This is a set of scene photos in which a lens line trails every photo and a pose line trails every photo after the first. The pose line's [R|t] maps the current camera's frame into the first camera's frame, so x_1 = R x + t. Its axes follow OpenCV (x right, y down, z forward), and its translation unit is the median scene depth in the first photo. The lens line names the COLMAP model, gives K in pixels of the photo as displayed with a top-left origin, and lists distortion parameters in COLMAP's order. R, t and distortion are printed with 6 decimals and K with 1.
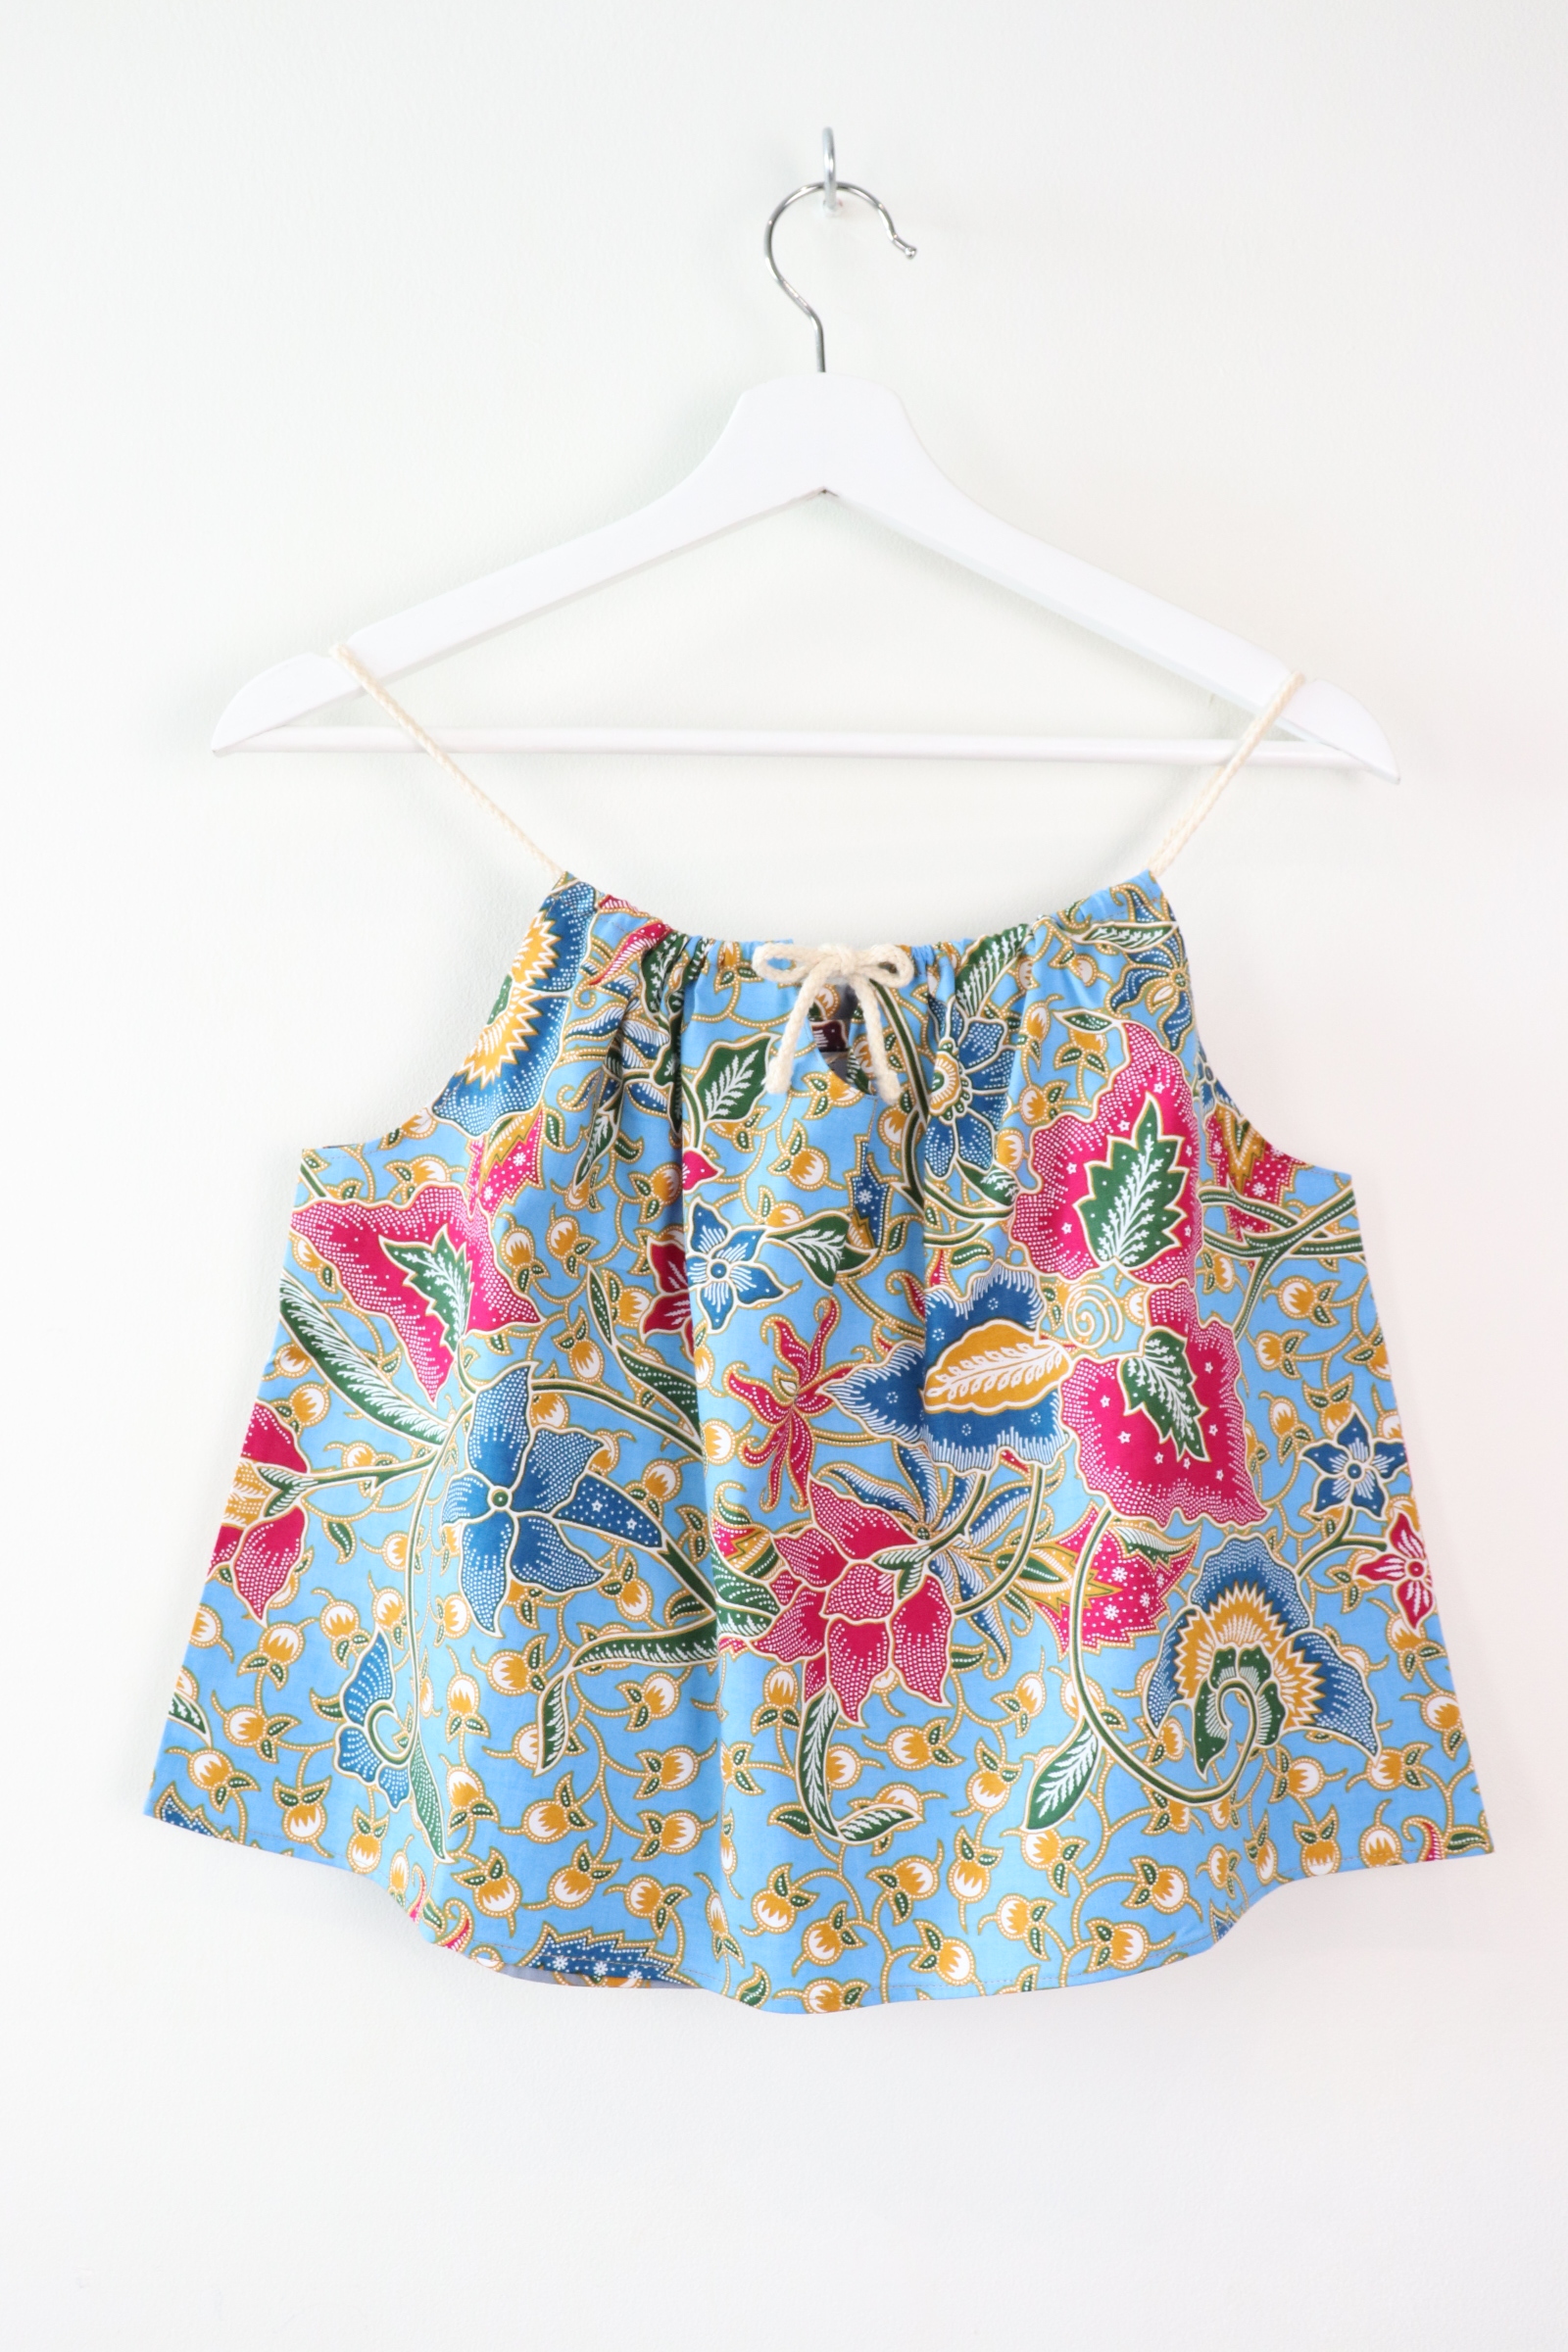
lens RADIAL K [[2283.1, 0, 814.1], [0, 2283.1, 1116.2], [0, 0, 1]] dist [-0.061093, 0.000000]
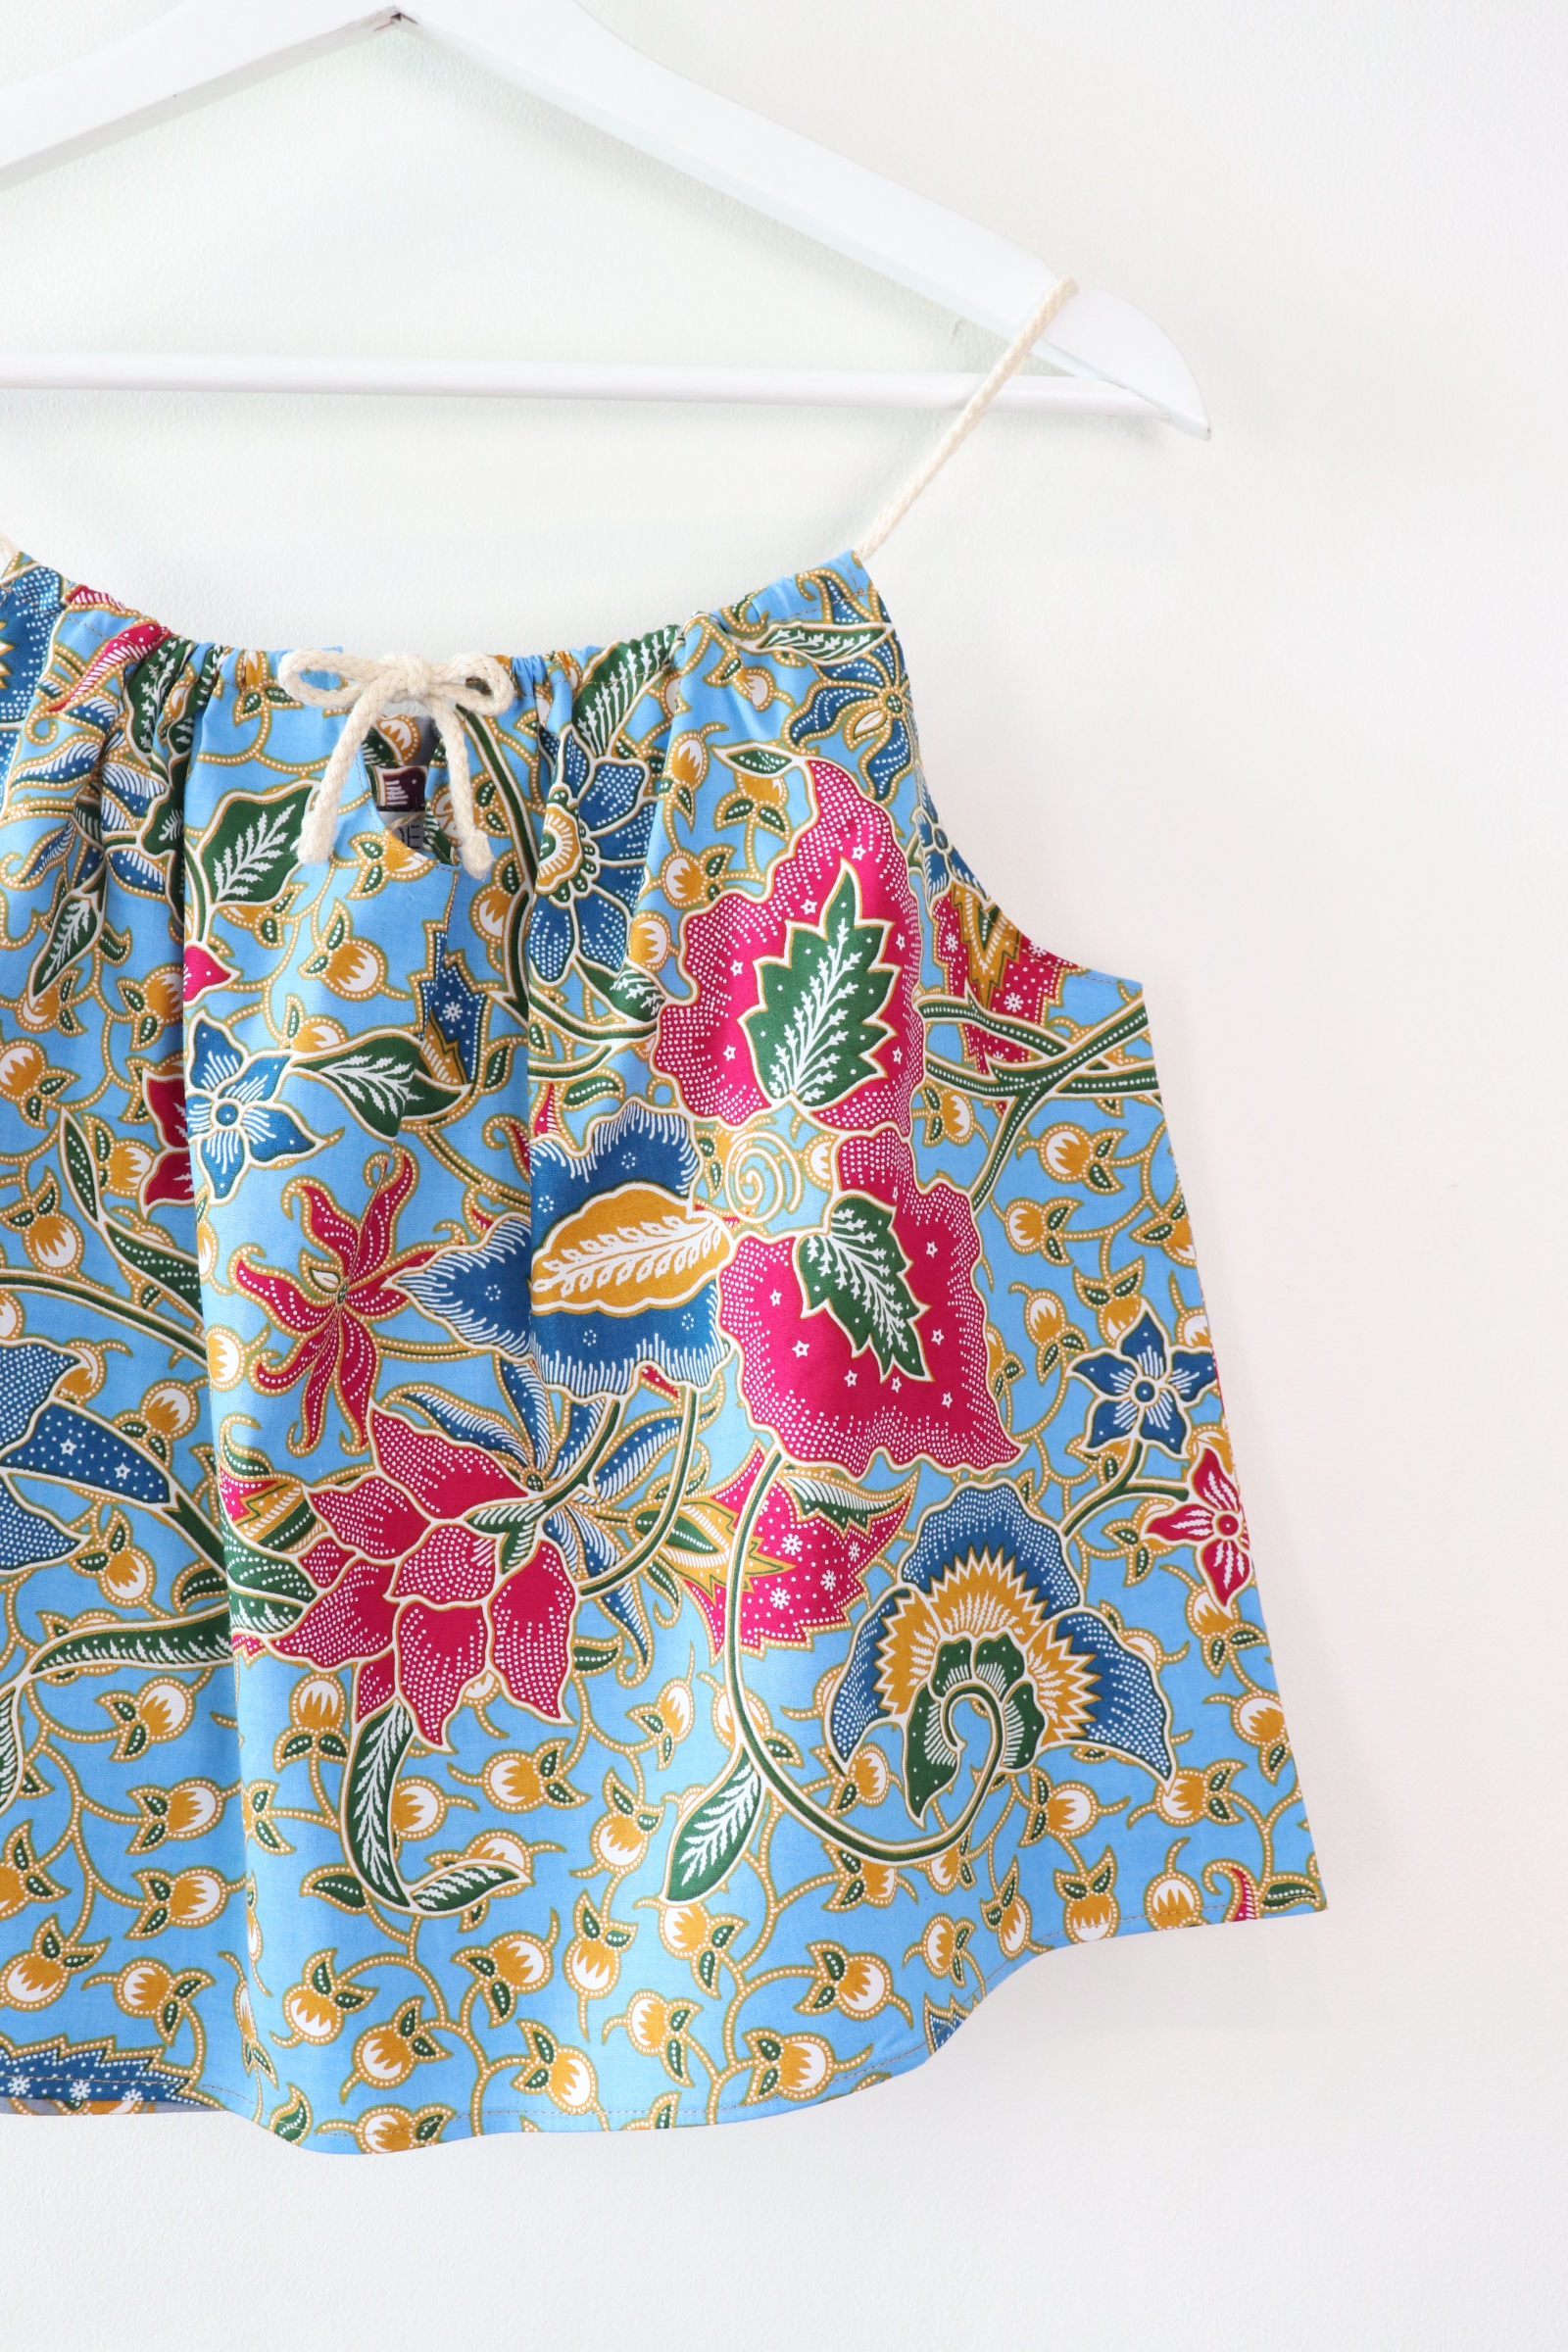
lens RADIAL K [[2283.1, 0, 736.5], [0, 2283.1, 1130.6], [0, 0, 1]] dist [-0.061093, 0.000000]
pose [[0.999839, -0.005337, 0.017109, 0.101989], [0.004424, 0.998586, 0.052972, 0.036057], [-0.017367, -0.052888, 0.998449, 0.297551]]
